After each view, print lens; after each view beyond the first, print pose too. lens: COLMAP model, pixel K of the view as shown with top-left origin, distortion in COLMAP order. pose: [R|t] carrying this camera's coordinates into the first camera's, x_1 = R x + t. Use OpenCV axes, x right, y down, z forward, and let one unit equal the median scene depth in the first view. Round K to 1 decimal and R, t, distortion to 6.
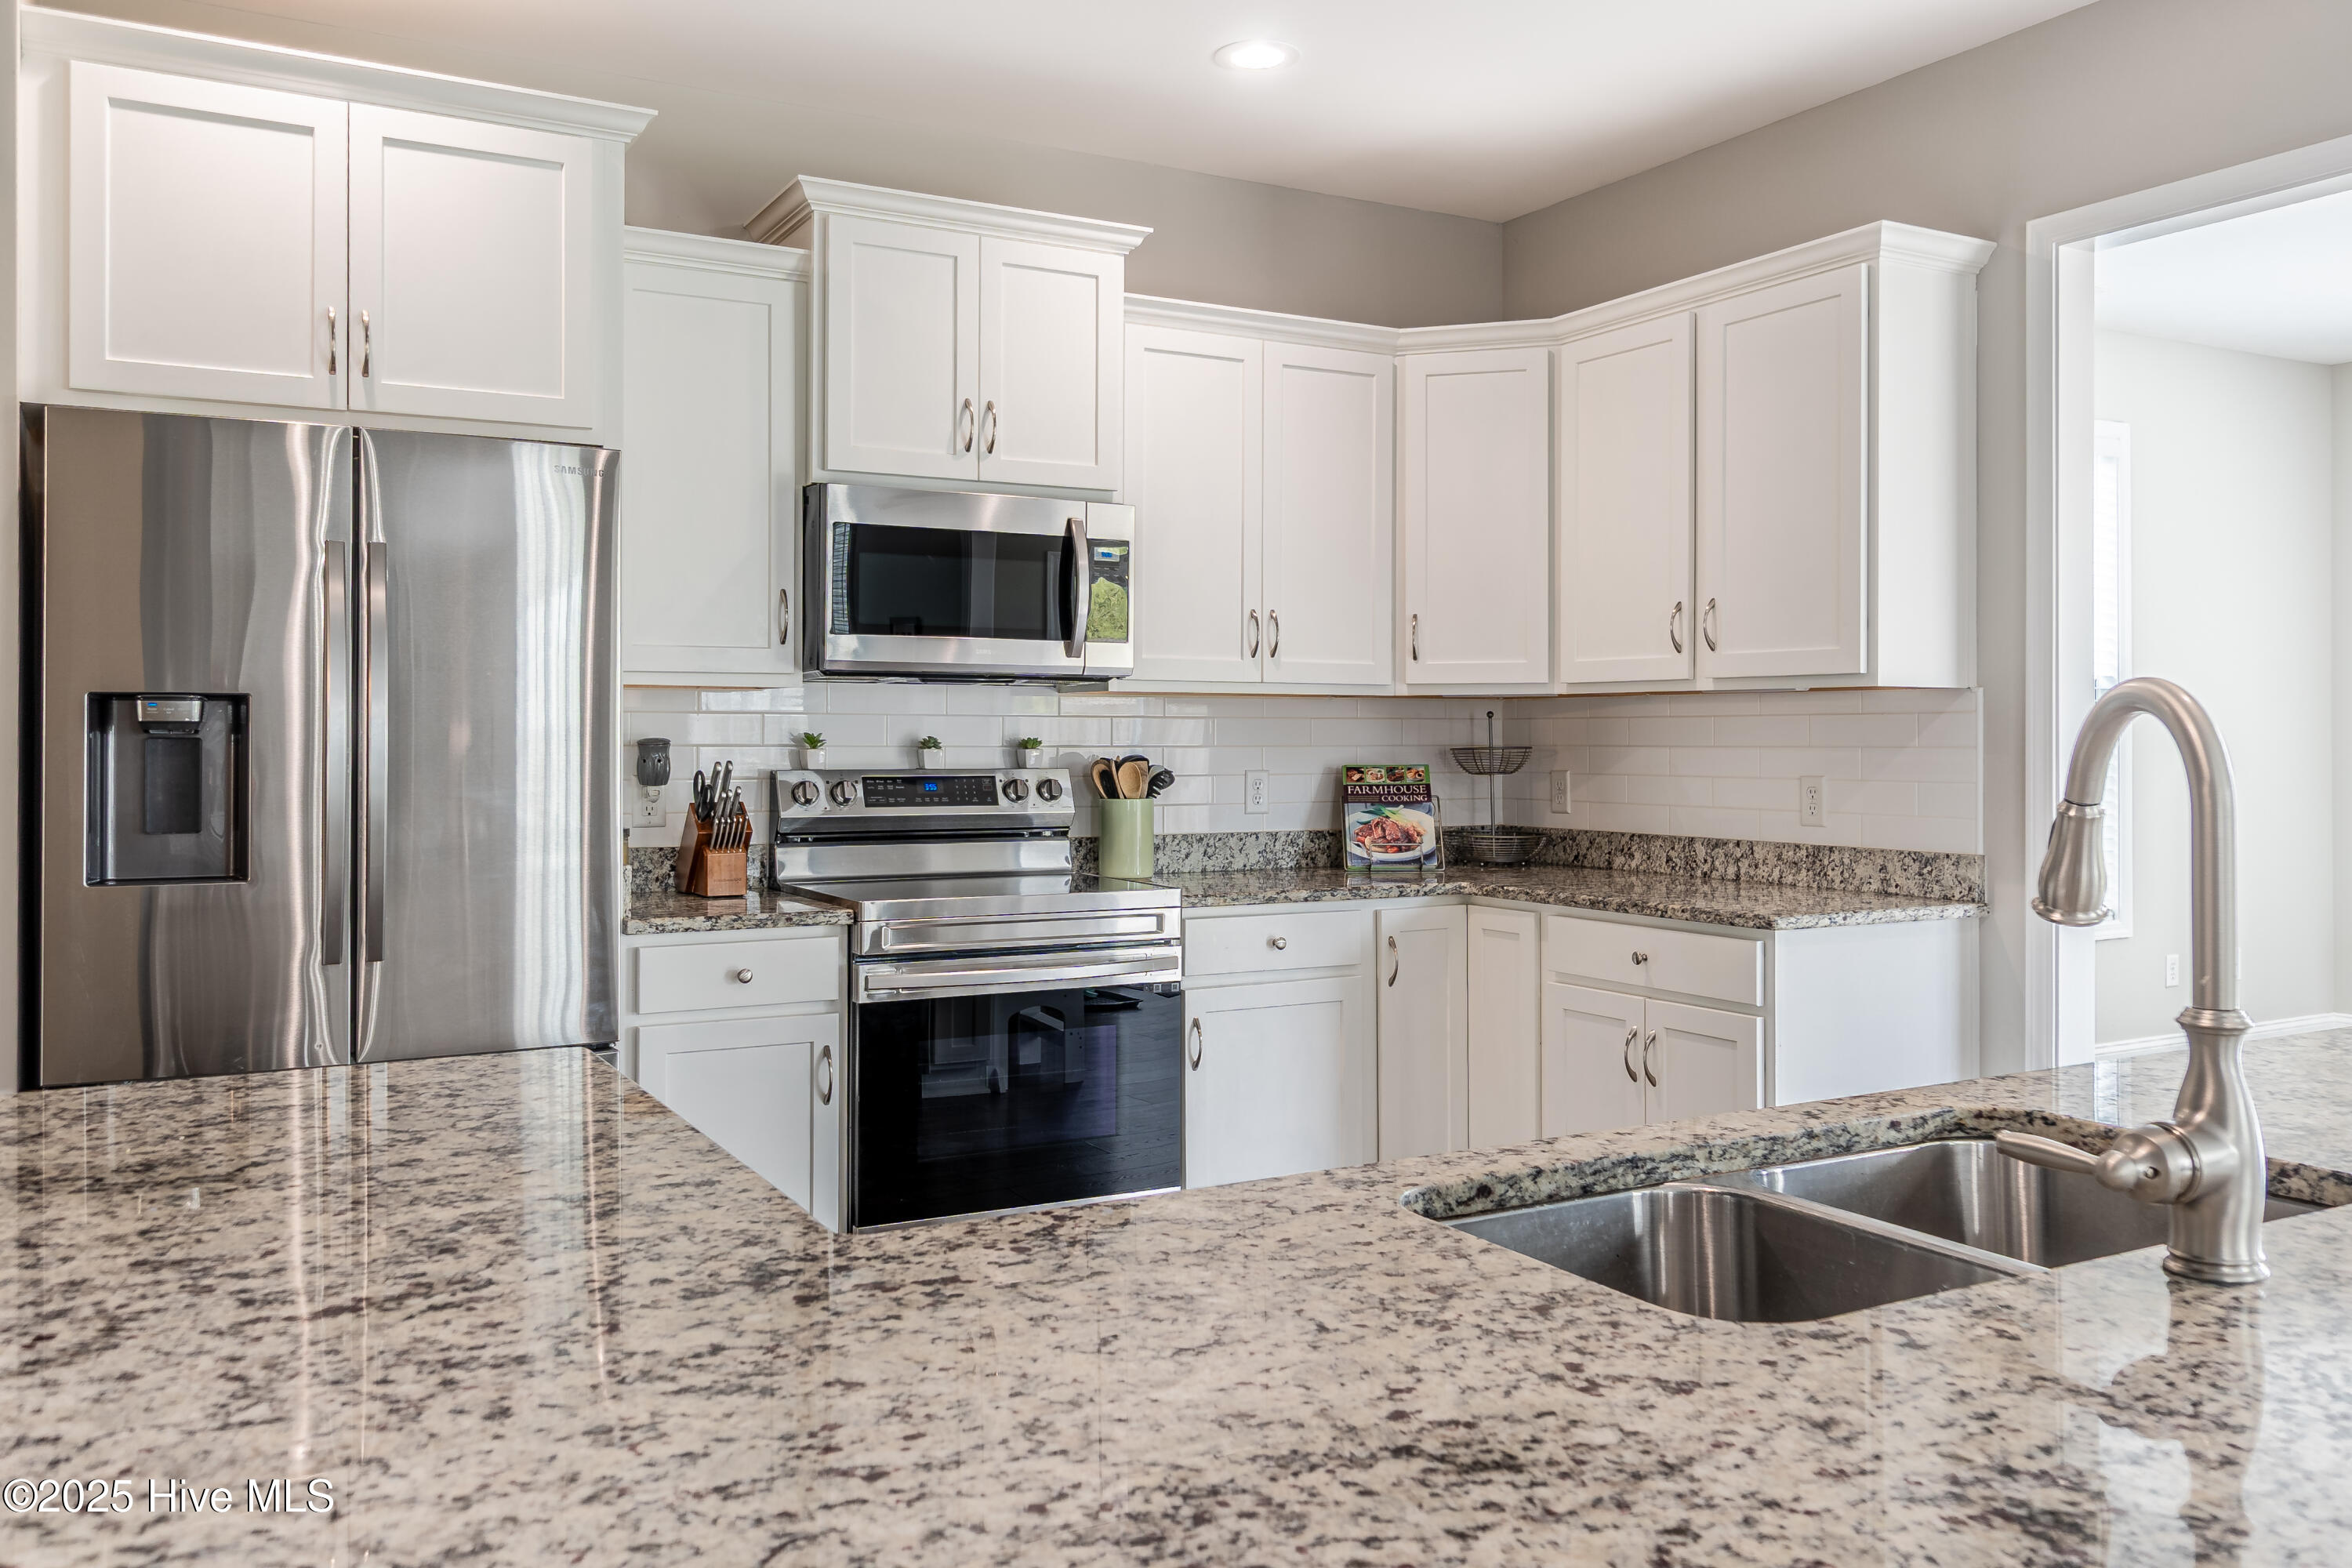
lens RADIAL K [[1840.6, 0, 1166.7], [0, 1840.6, 733.9], [0, 0, 1]] dist [-0.020567, 0.006796]
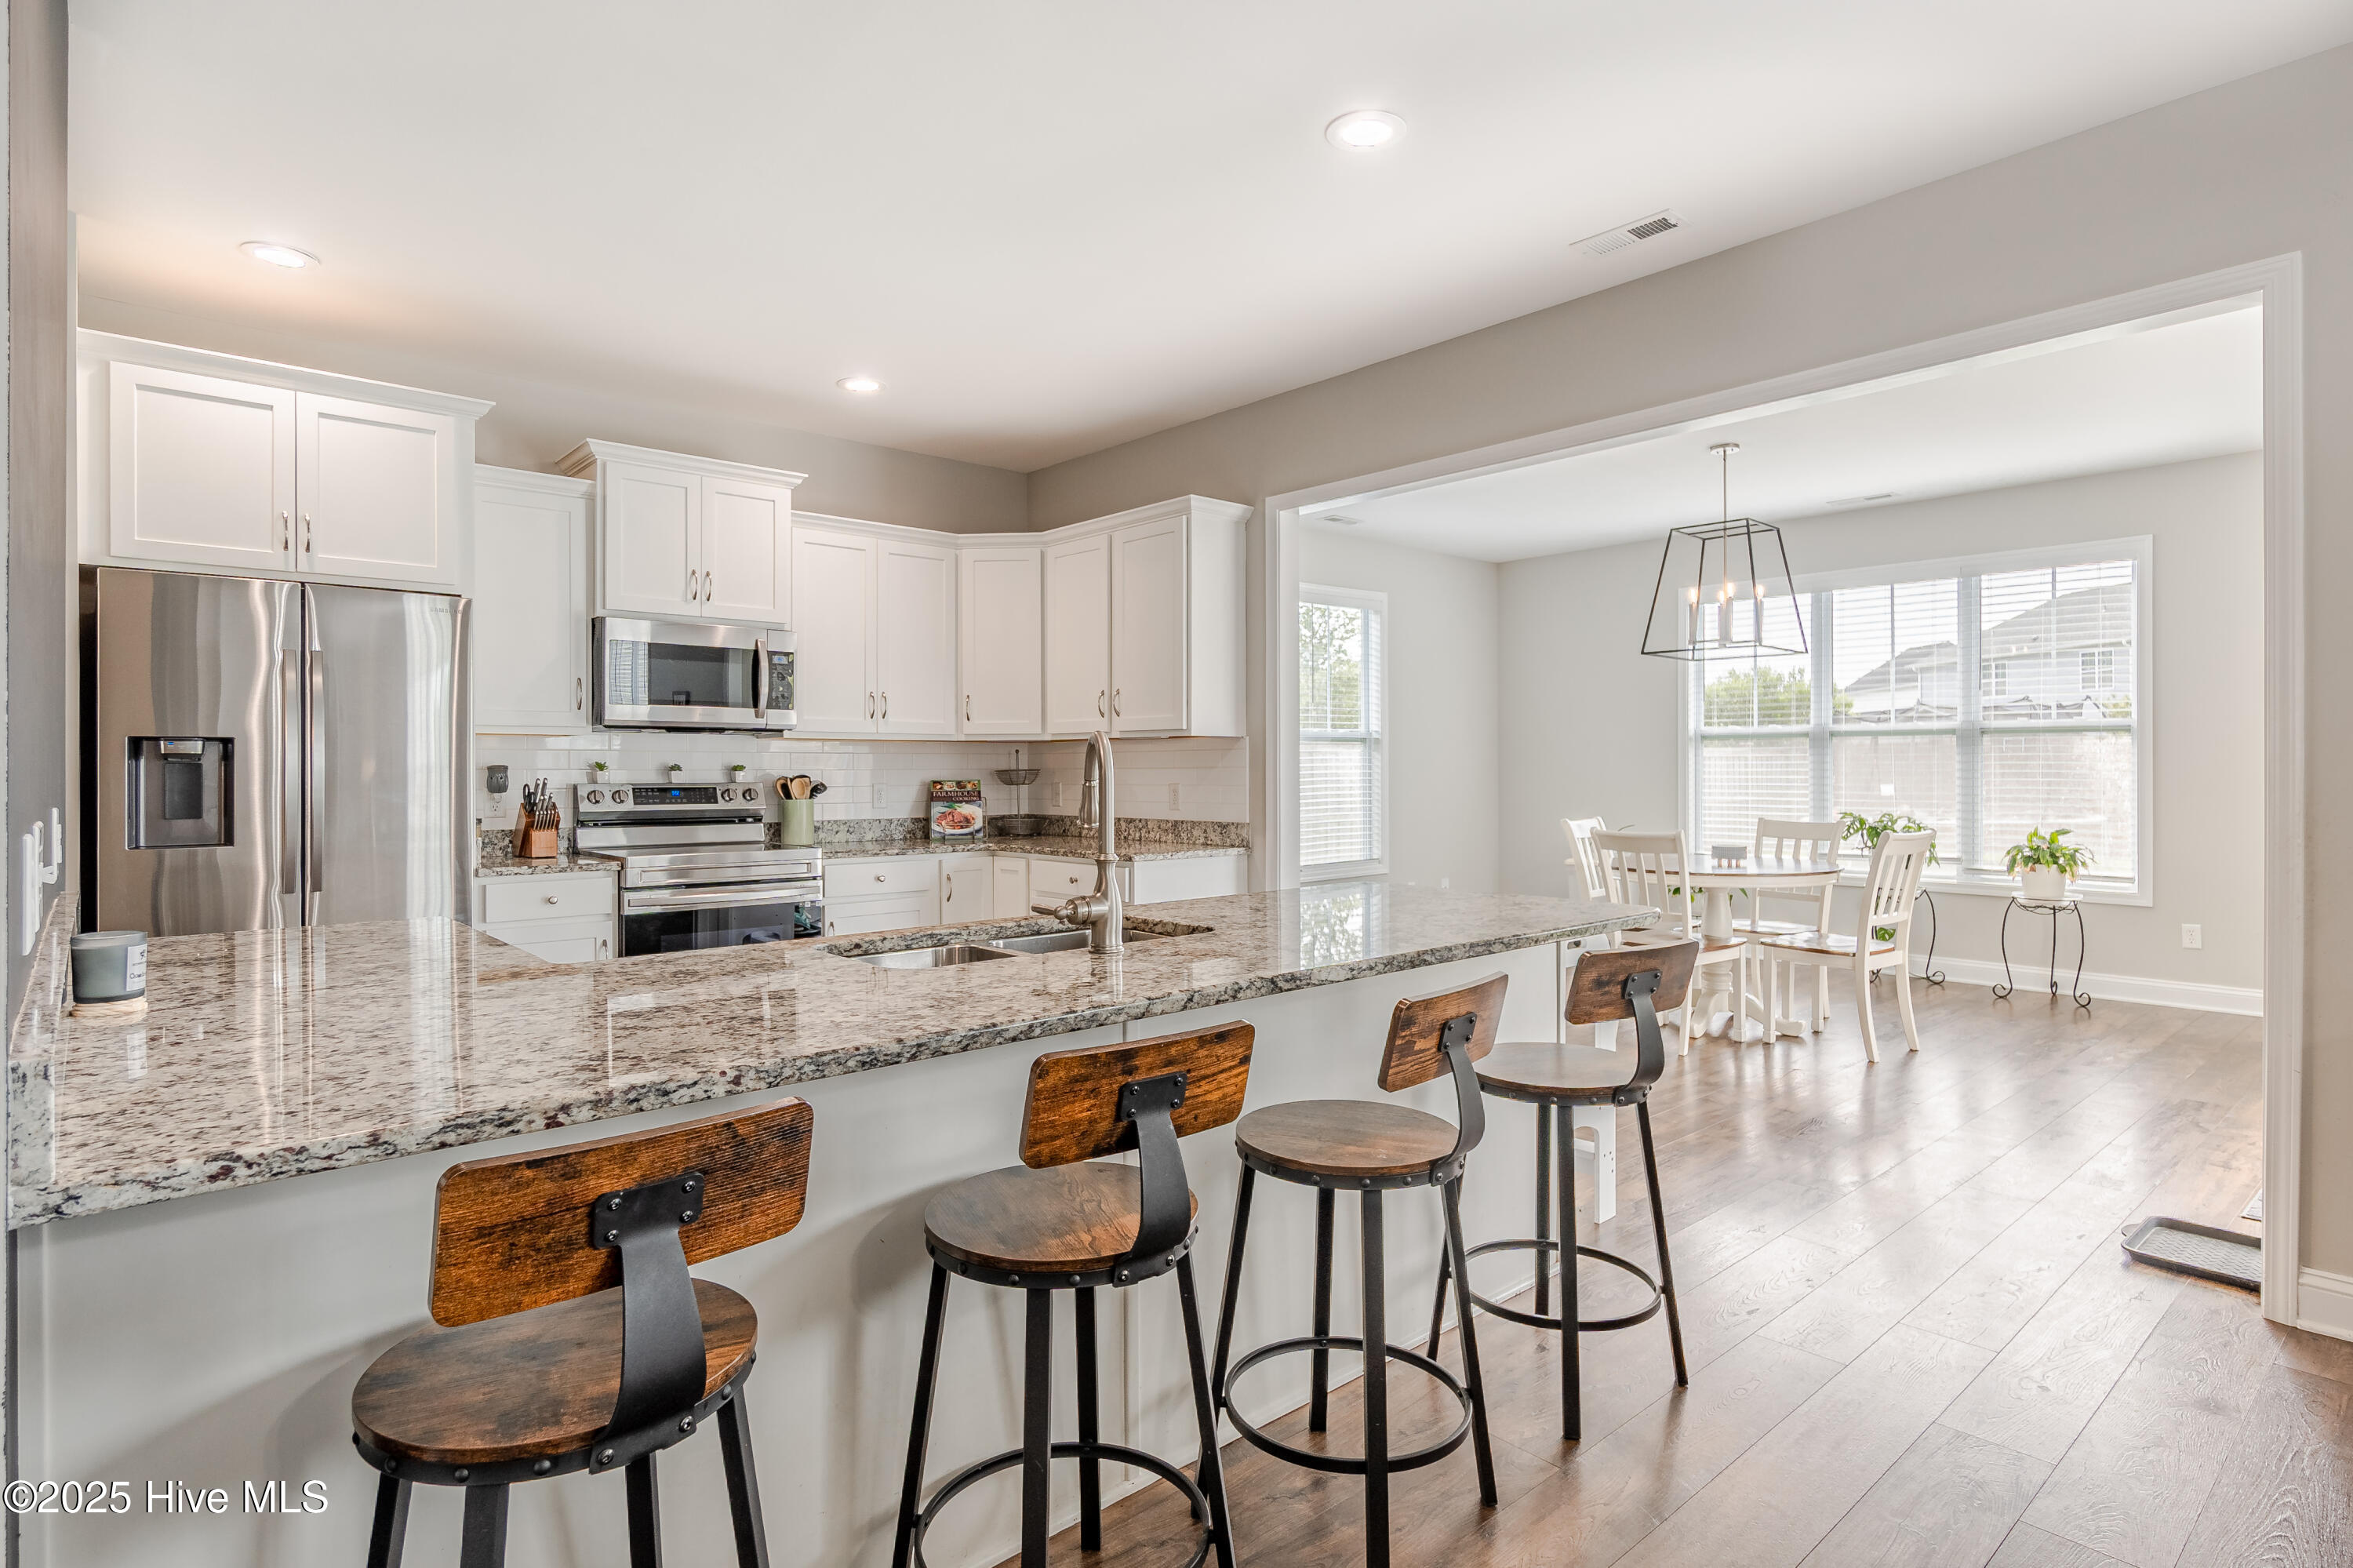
lens RADIAL K [[1226.0, 0, 1177.3], [0, 1226.0, 766.9], [0, 0, 1]] dist [-0.005119, -0.001411]
pose [[0.975665, -0.003091, 0.219246, 0.078692], [0.003203, 0.999995, -0.000156, 0.006151], [-0.219244, 0.000855, 0.975670, -0.219968]]
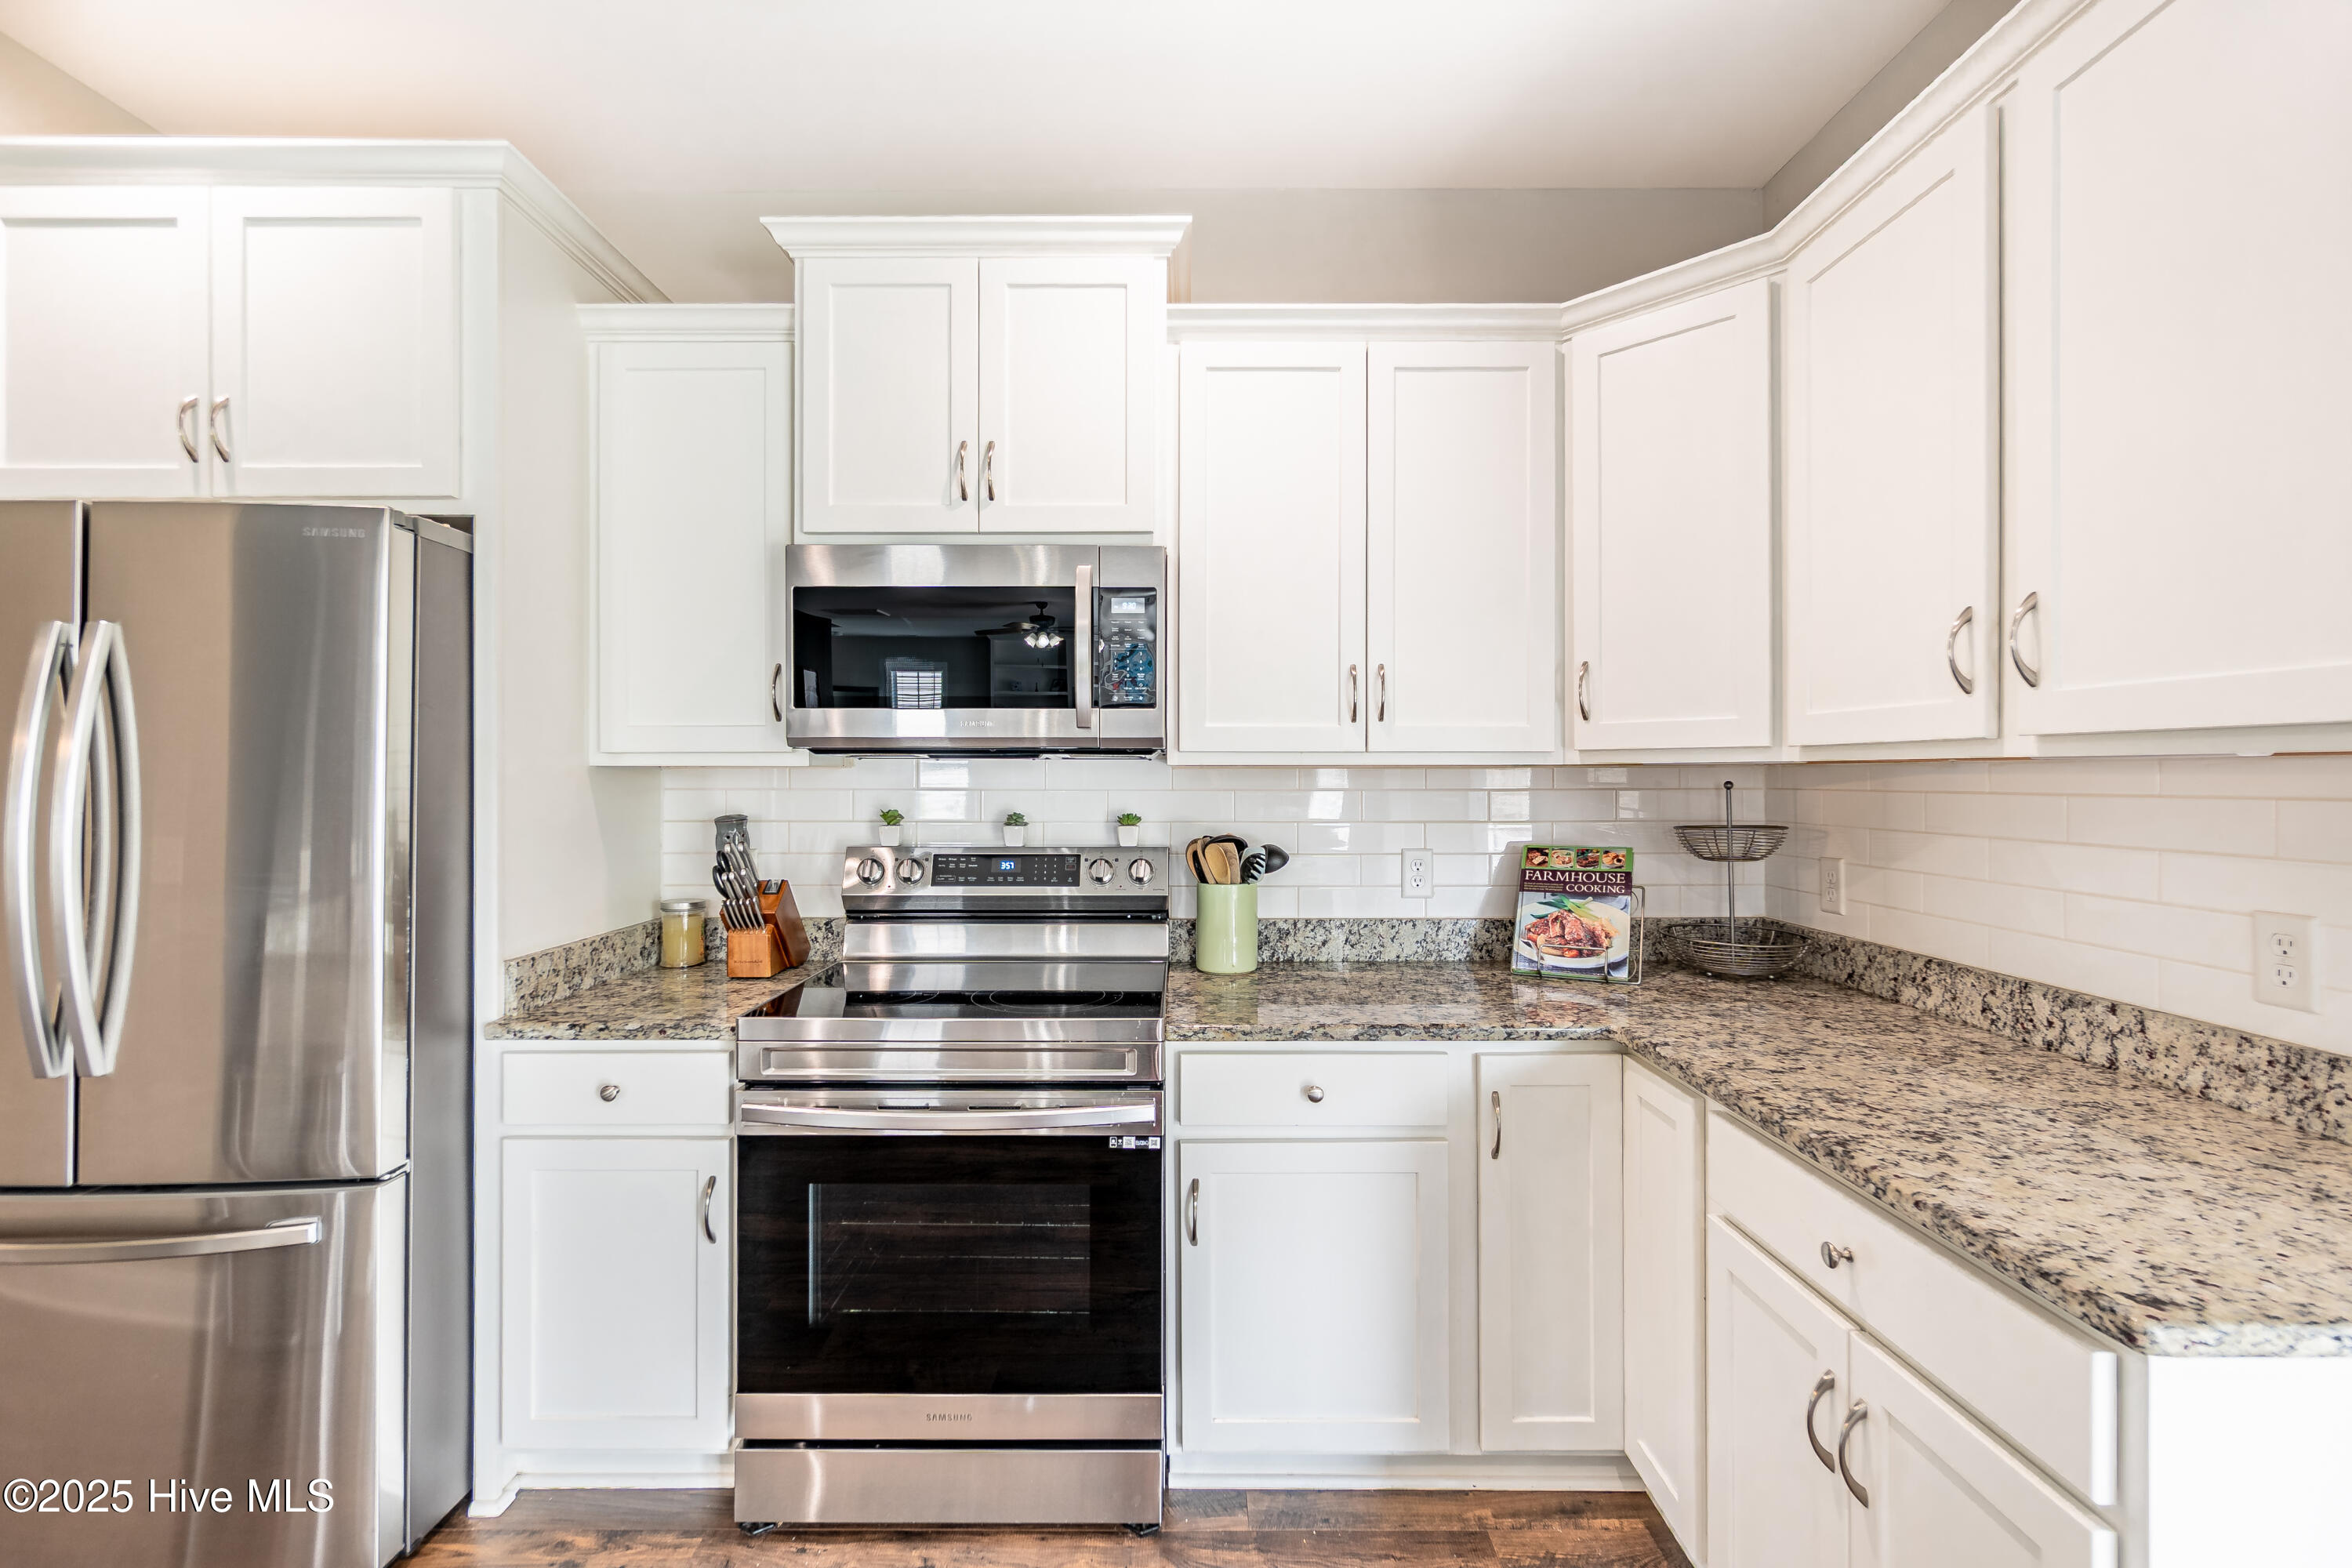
lens RADIAL K [[1019.1, 0, 1175.7], [0, 1019.1, 777.9], [0, 0, 1]] dist [-0.010106, 0.001842]
pose [[0.877440, -0.001721, -0.479684, 0.207013], [0.003516, 0.999990, 0.002845, -0.018392], [0.479674, -0.004183, 0.877437, 0.580571]]
